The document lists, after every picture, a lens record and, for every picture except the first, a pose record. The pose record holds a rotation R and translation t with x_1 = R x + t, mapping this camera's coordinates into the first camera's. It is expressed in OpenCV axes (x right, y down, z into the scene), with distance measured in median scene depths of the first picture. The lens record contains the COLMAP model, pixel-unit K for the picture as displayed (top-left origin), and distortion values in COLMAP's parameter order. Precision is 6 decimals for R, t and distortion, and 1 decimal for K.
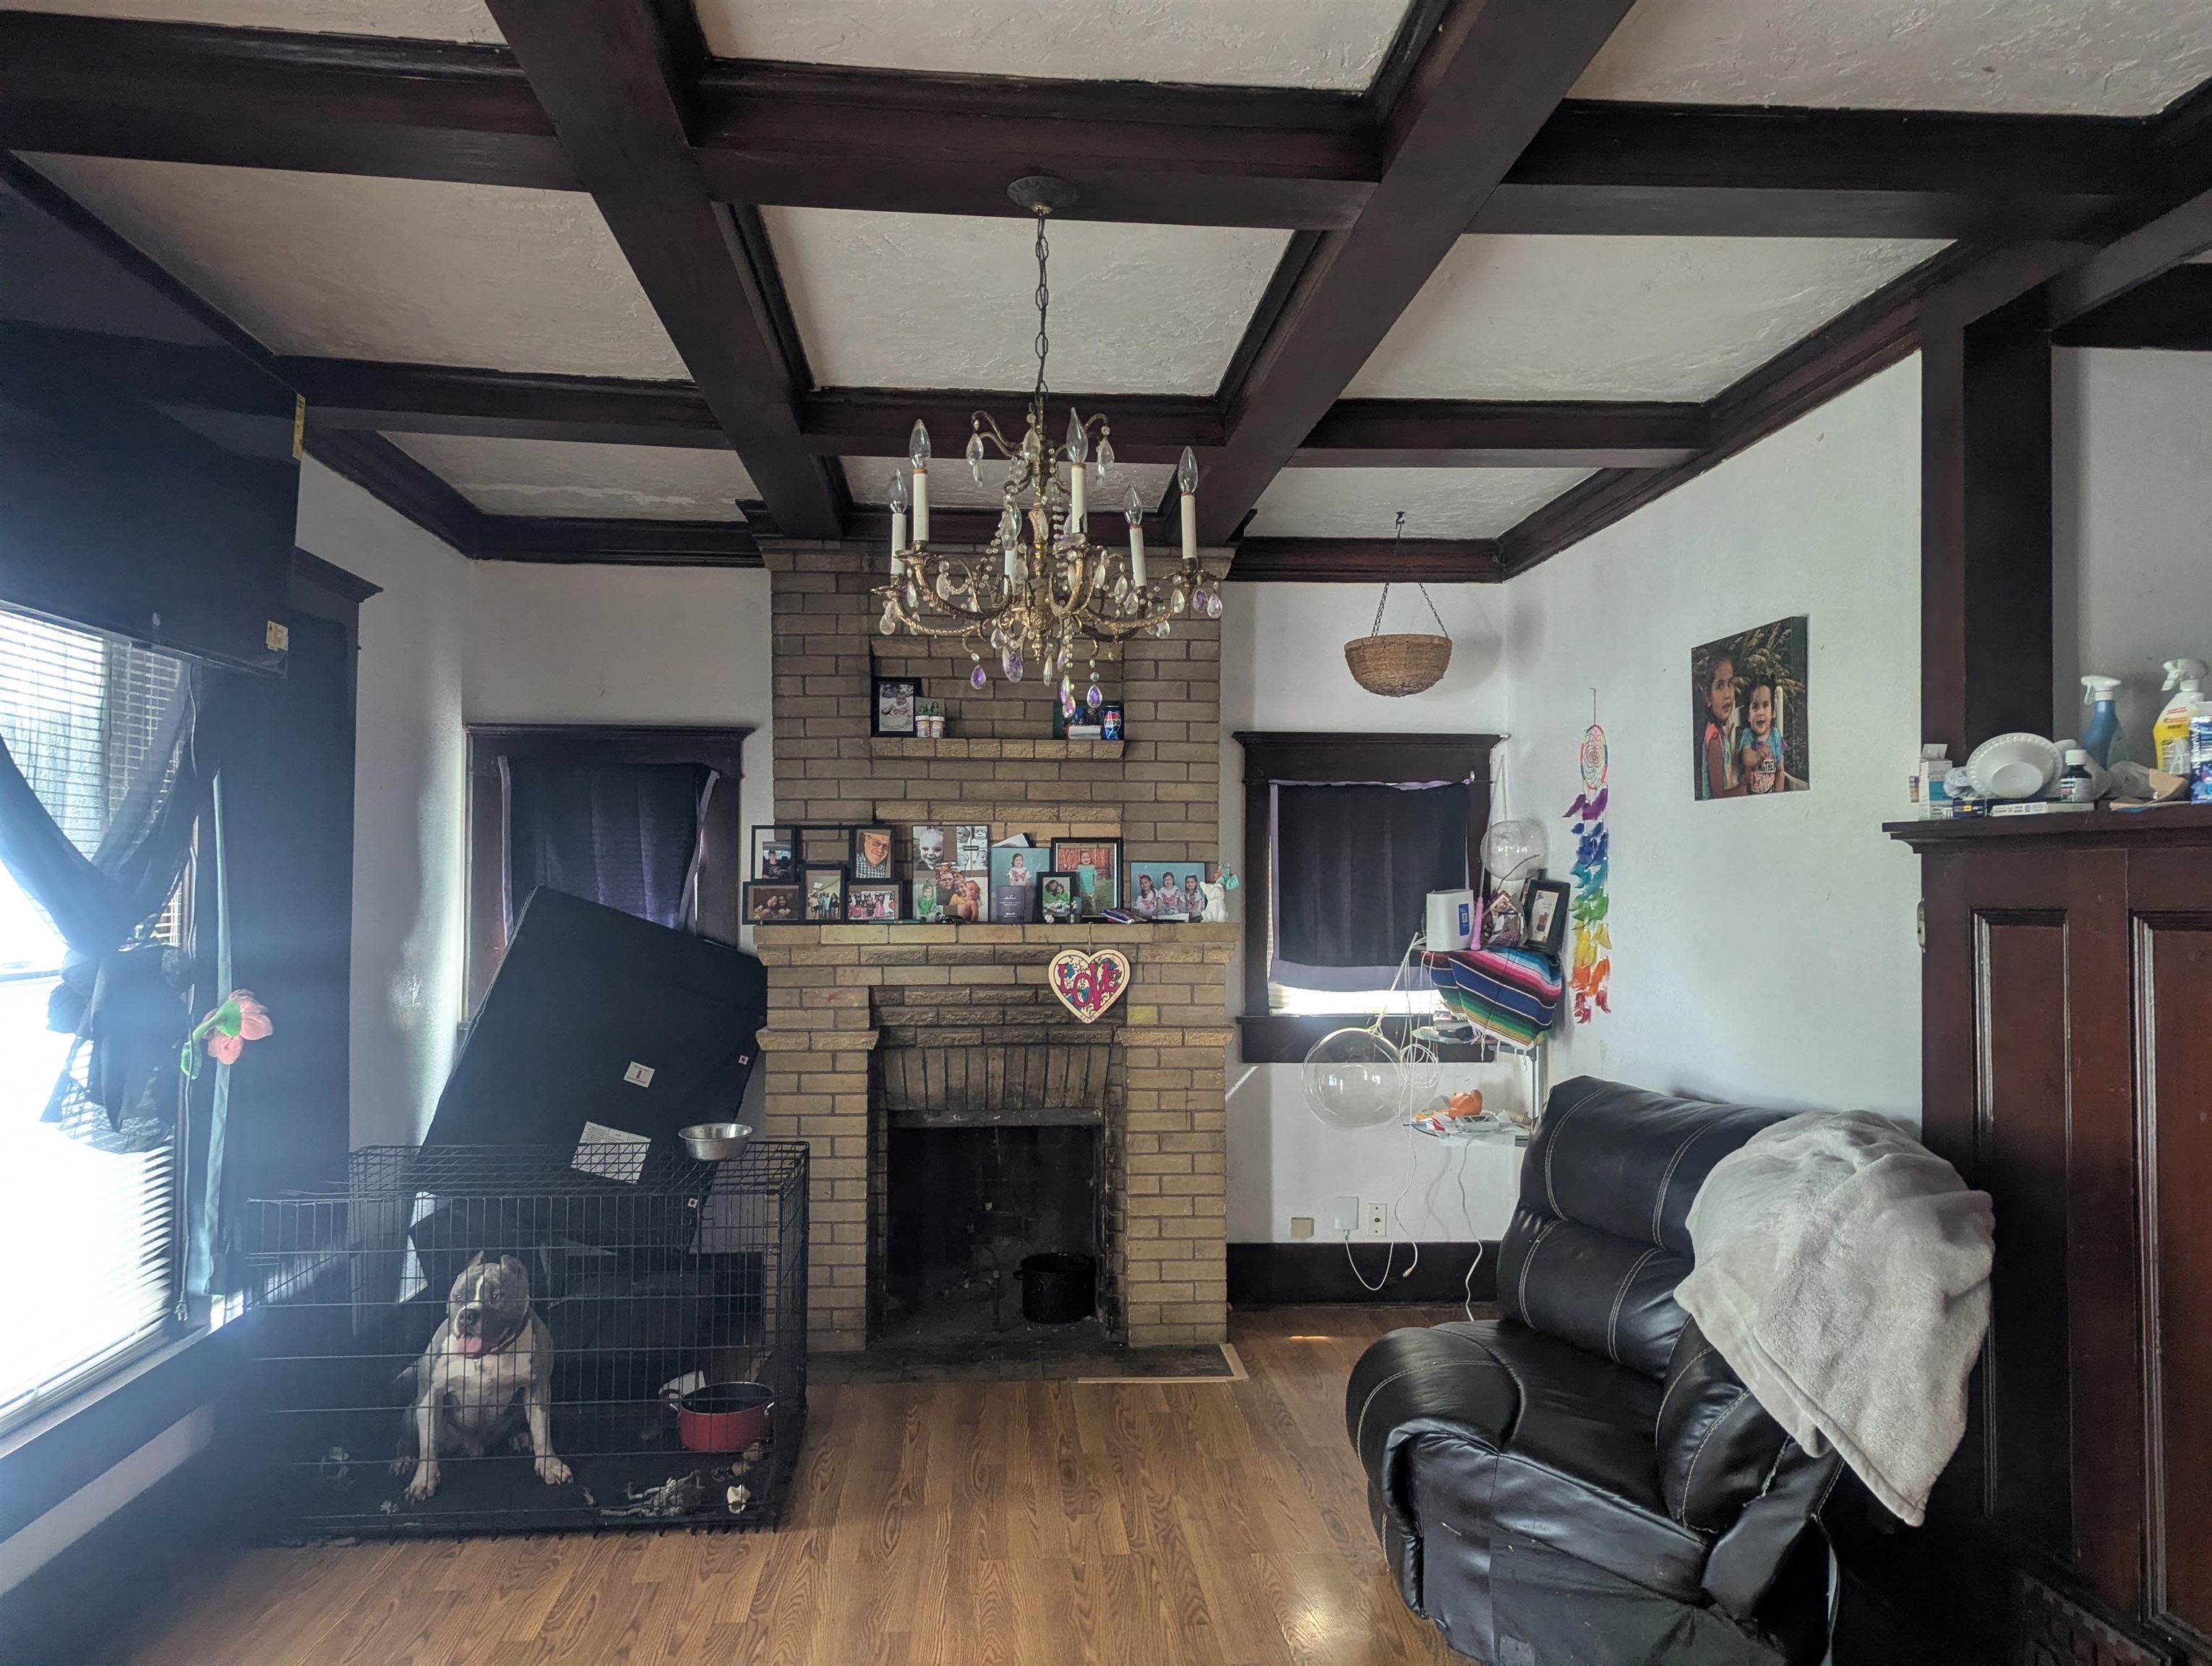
lens RADIAL K [[1507.4, 0, 1105.5], [0, 1507.4, 829.3], [0, 0, 1]] dist [0.059990, -0.059102]
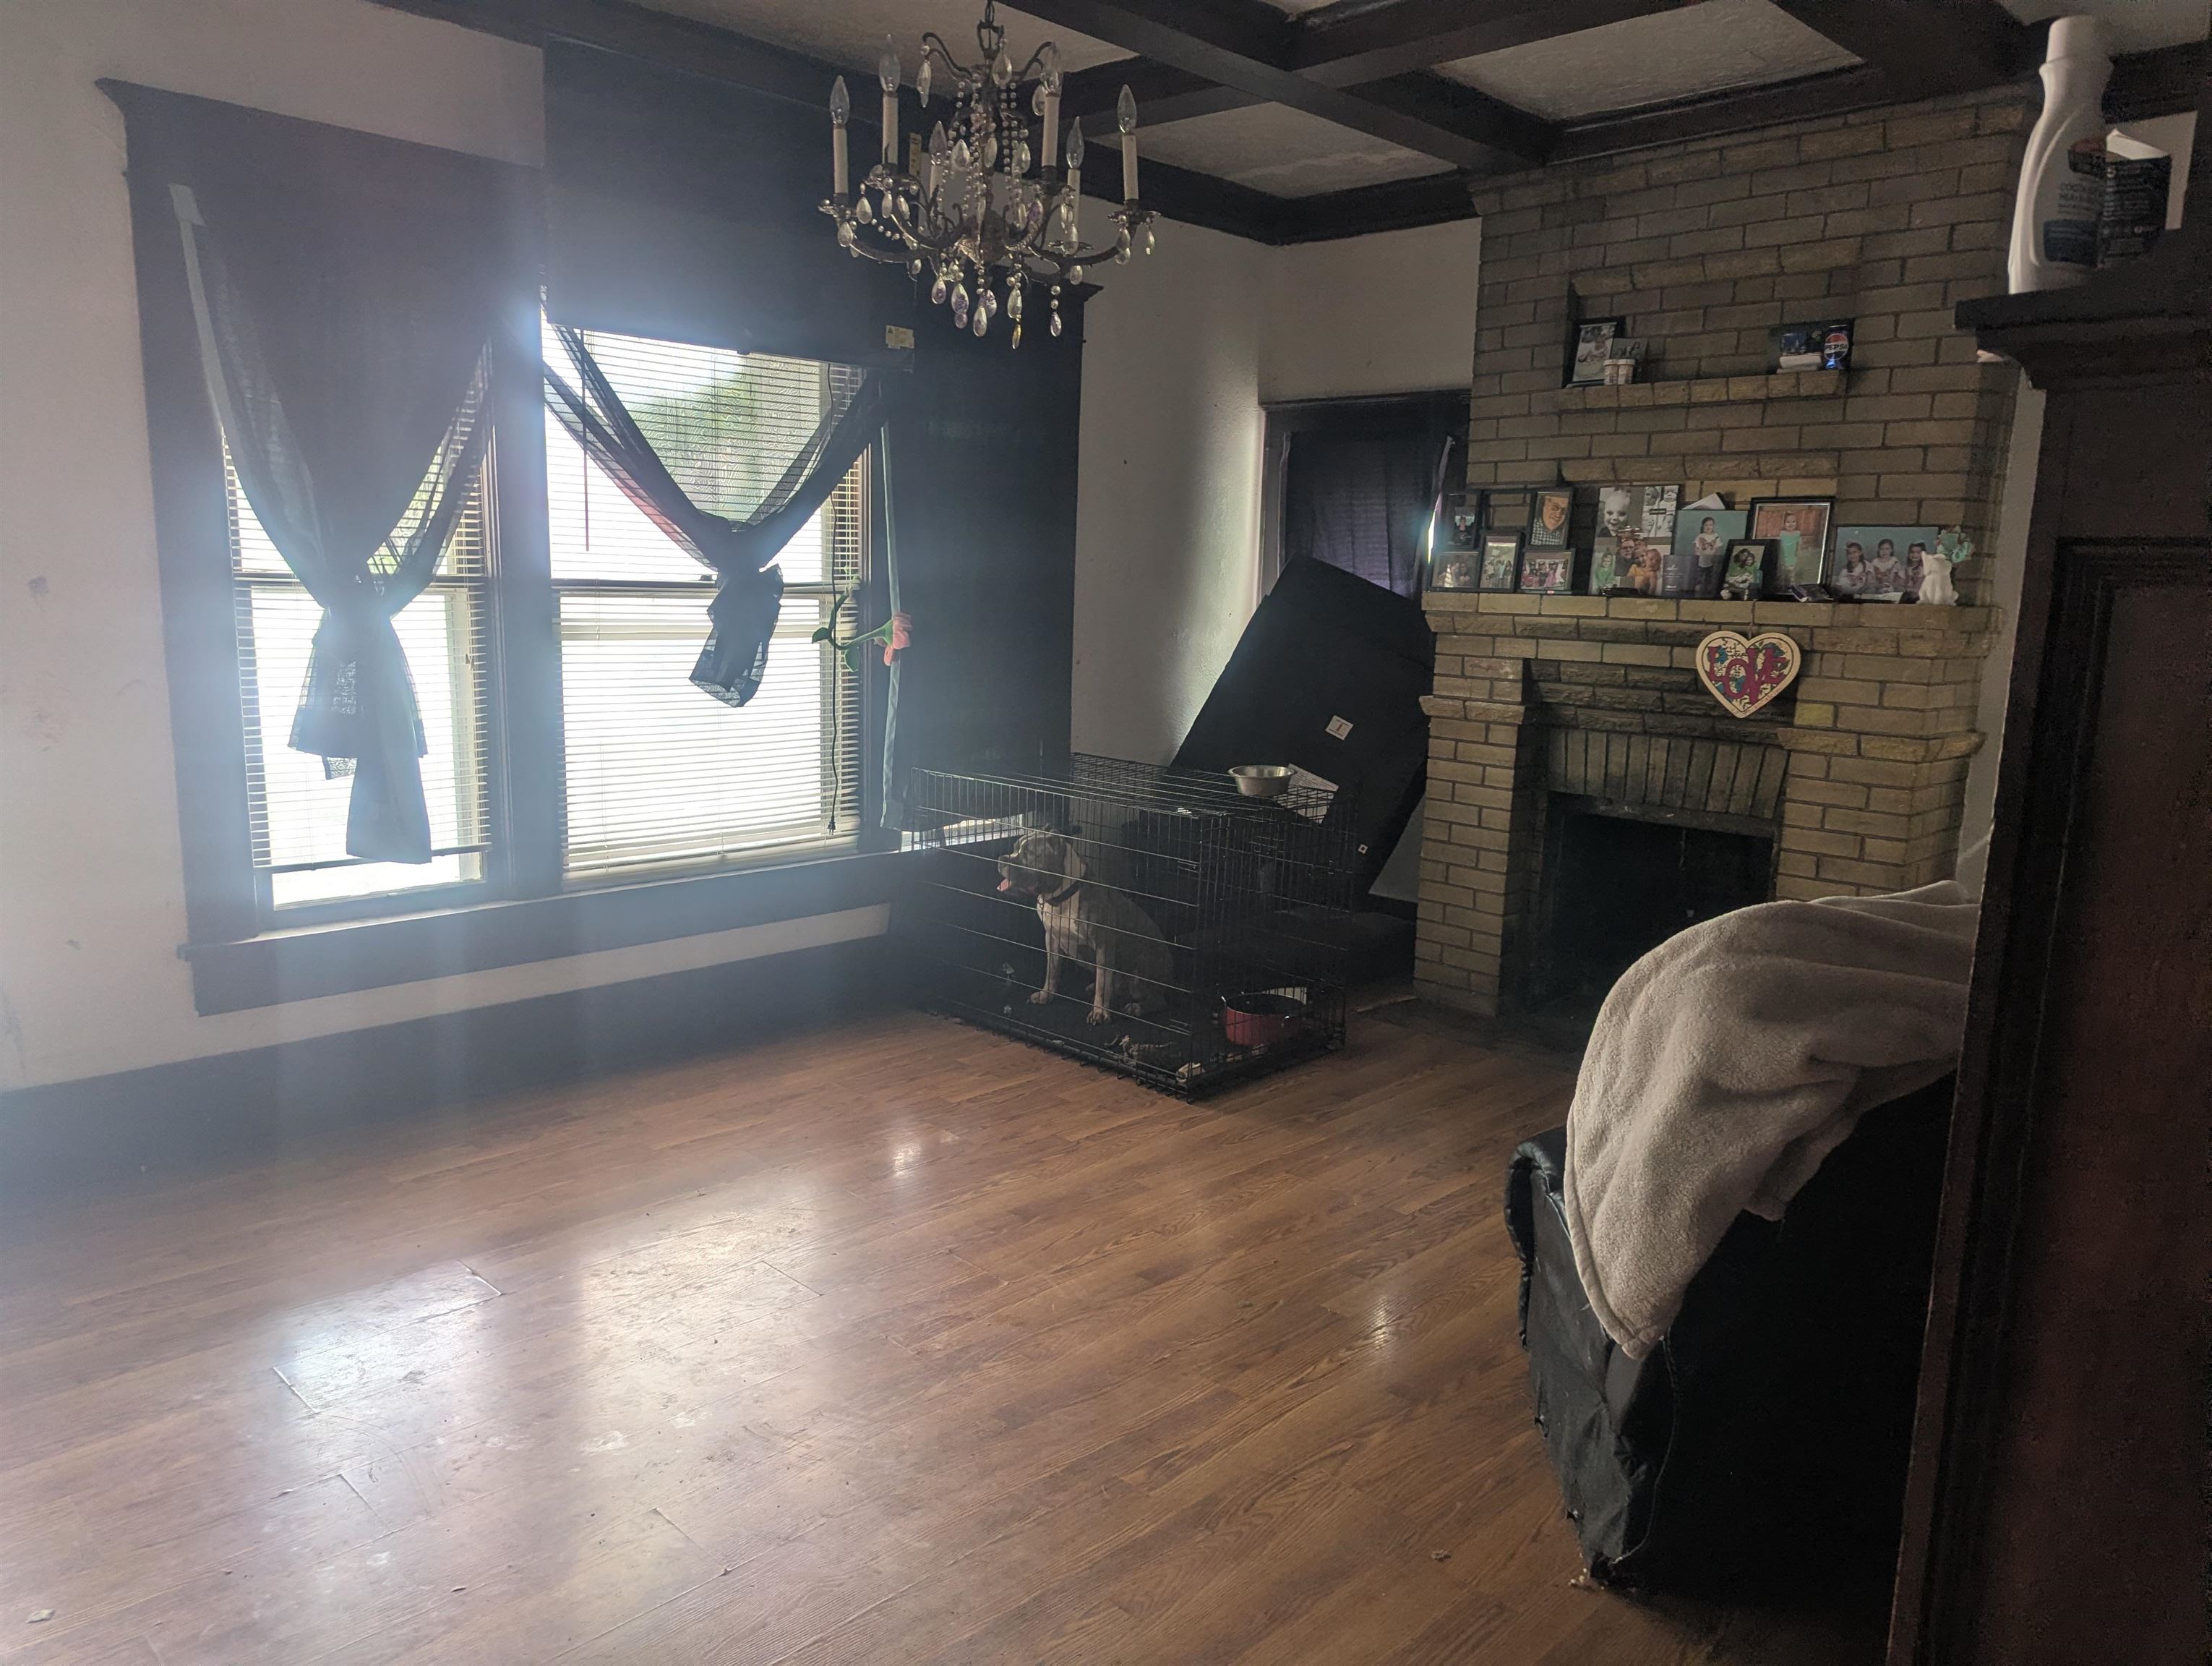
lens RADIAL K [[1570.0, 0, 1106.0], [0, 1570.0, 833.0], [0, 0, 1]] dist [0.006169, 0.007637]
pose [[0.639579, 0.142701, -0.755364, 0.433915], [0.013948, 0.980303, 0.197006, 0.011501], [0.768598, -0.136537, 0.624991, 0.153145]]
